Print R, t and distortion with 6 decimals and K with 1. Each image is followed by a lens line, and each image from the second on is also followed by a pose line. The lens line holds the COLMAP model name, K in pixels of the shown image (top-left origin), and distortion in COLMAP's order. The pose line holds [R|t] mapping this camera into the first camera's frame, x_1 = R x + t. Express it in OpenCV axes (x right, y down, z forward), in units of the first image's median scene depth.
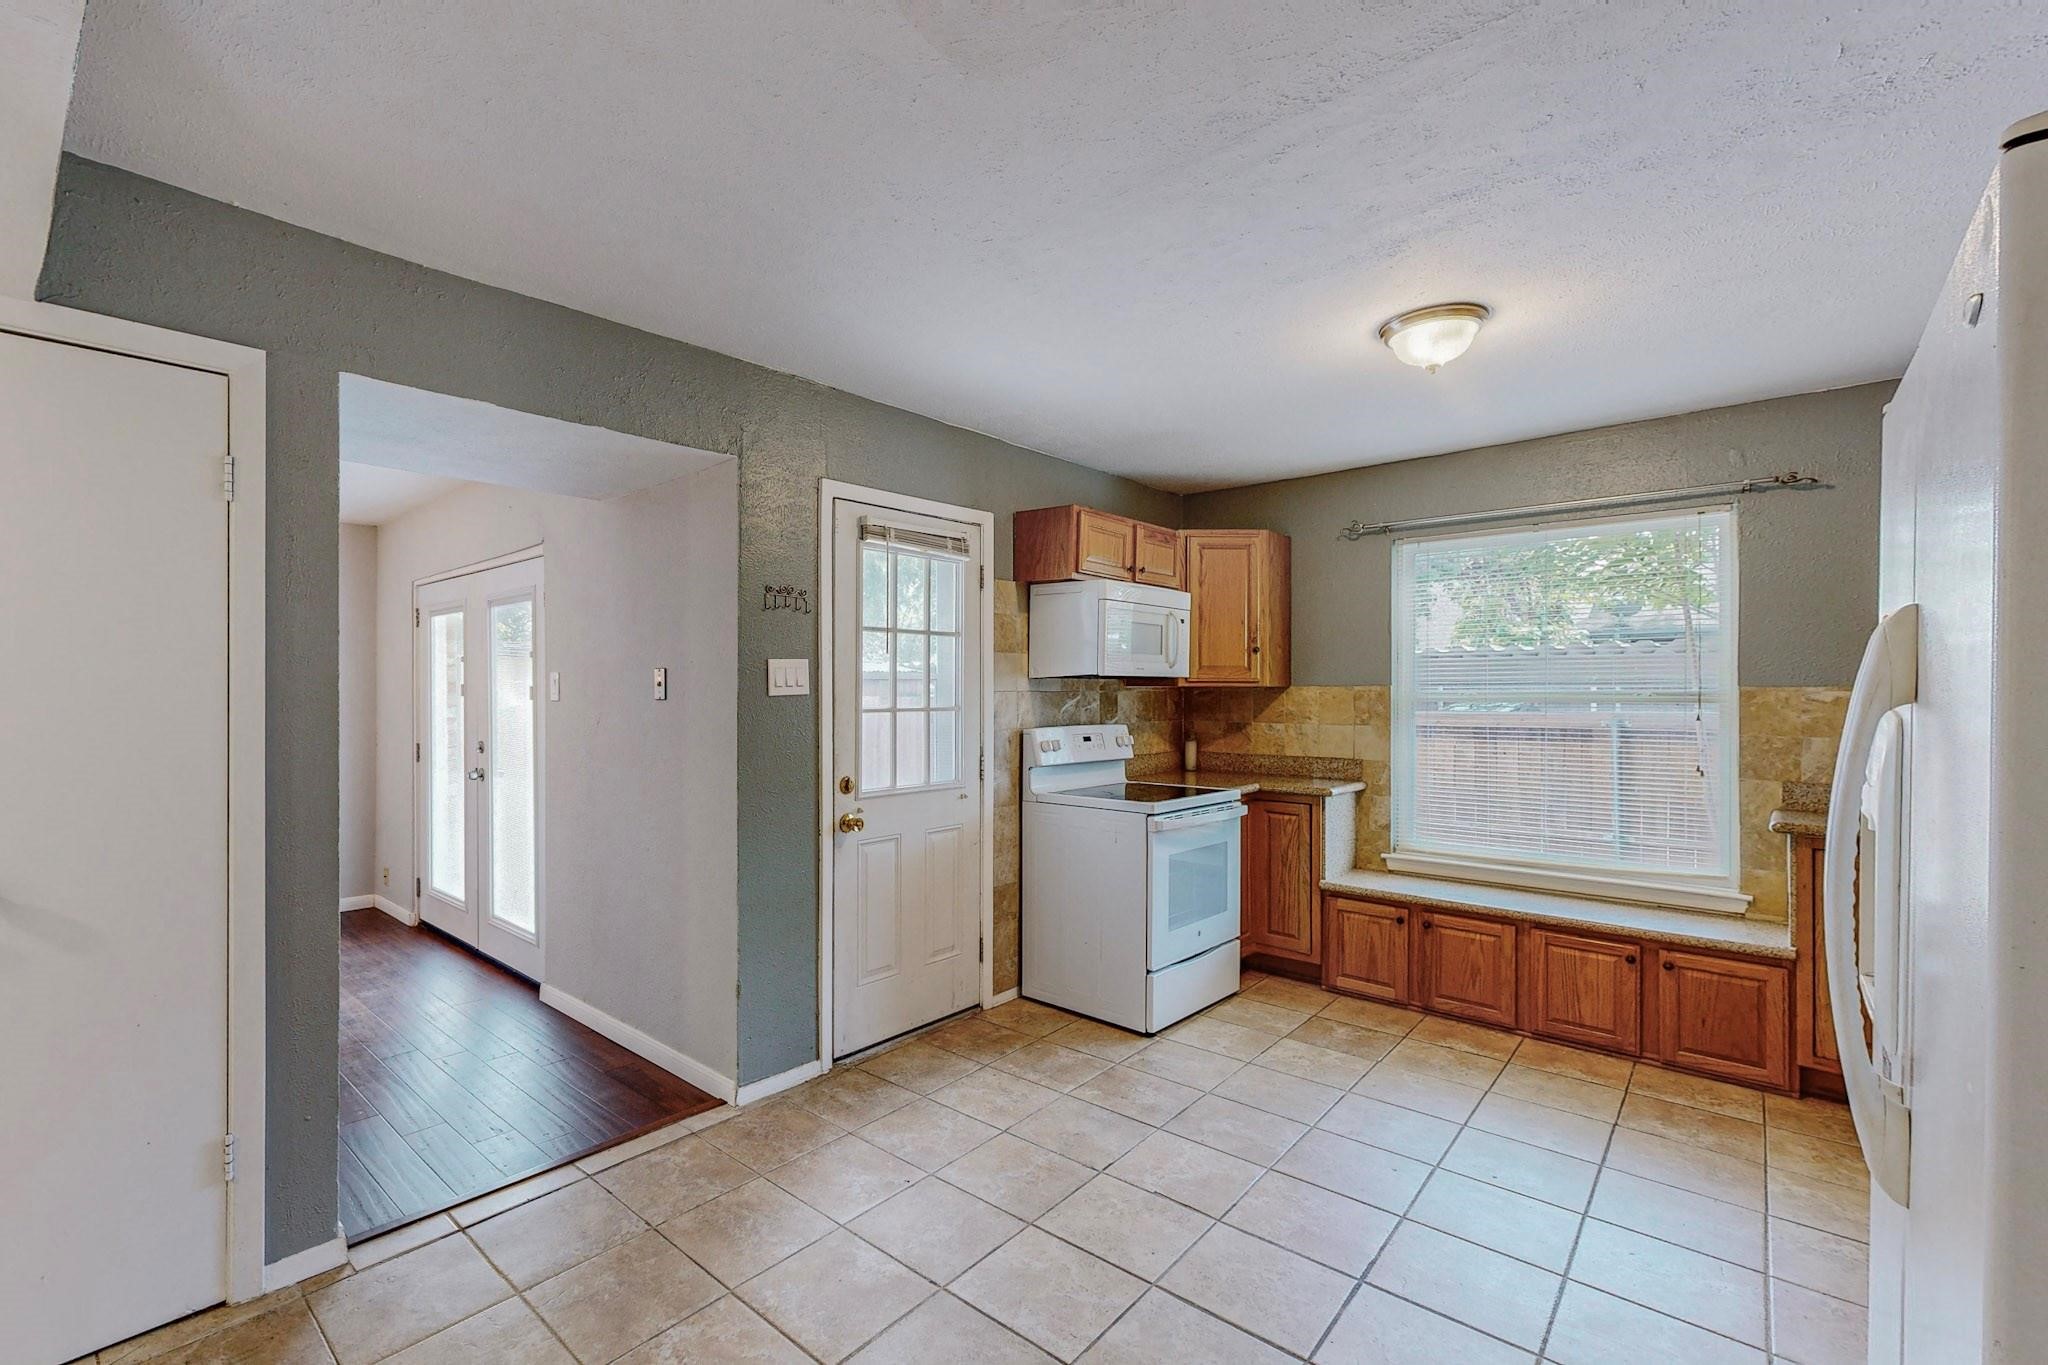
lens RADIAL K [[877.2, 0, 1019.8], [0, 877.2, 690.8], [0, 0, 1]] dist [-0.002062, 0.000193]
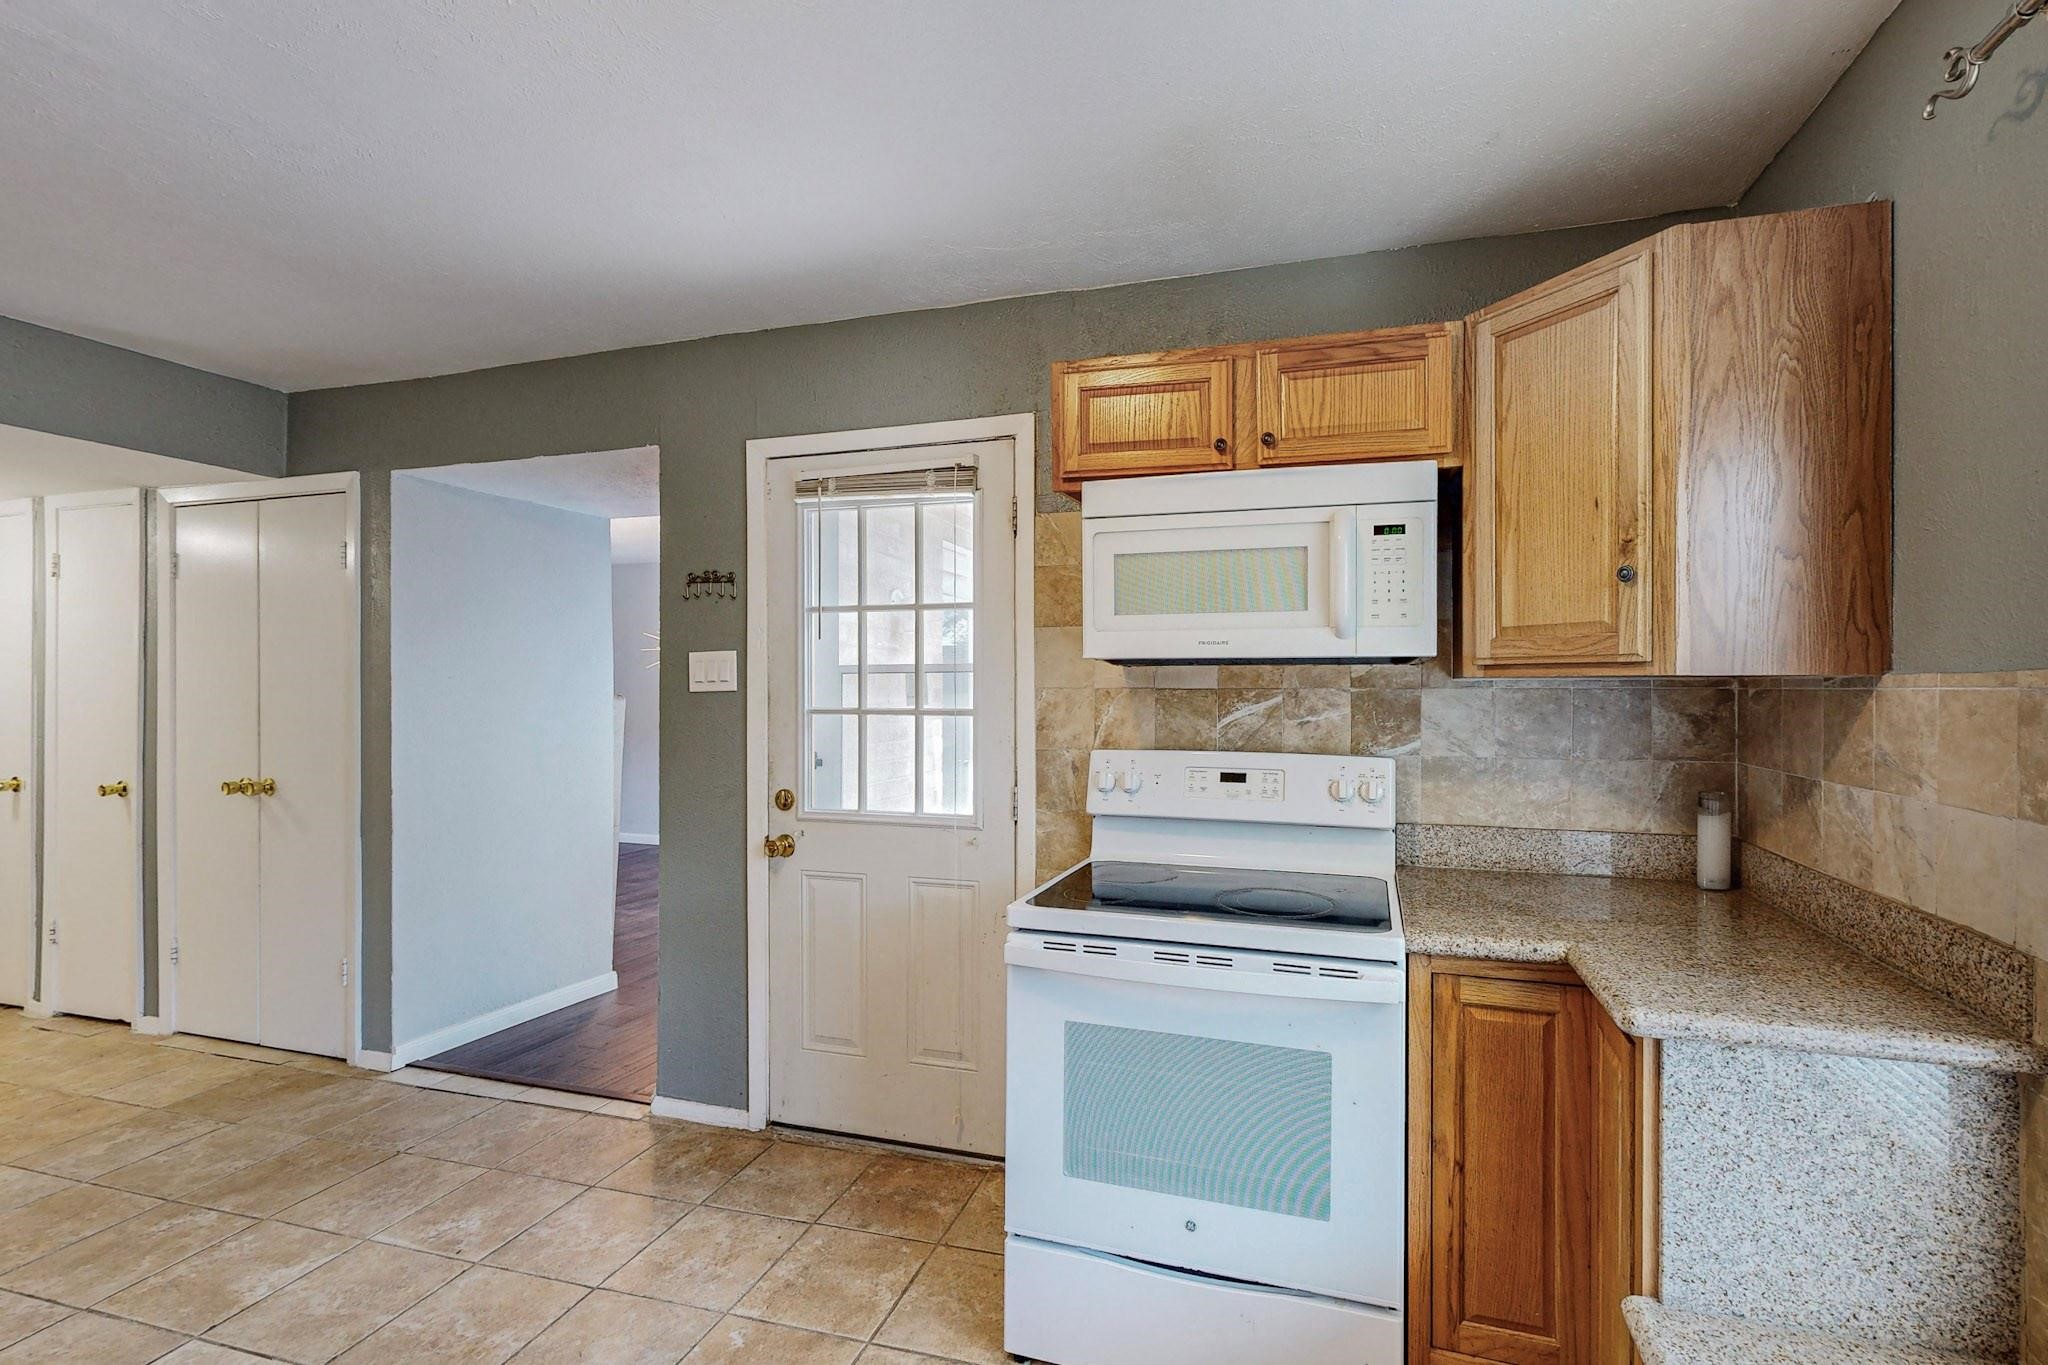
lens RADIAL K [[937.5, 0, 1021.6], [0, 937.5, 685.4], [0, 0, 1]] dist [0.001737, -0.000468]
pose [[0.411667, 0.001705, -0.911333, 0.628258], [-0.000979, 0.999999, 0.001428, -0.002405], [0.911334, 0.000304, 0.411668, 0.745720]]
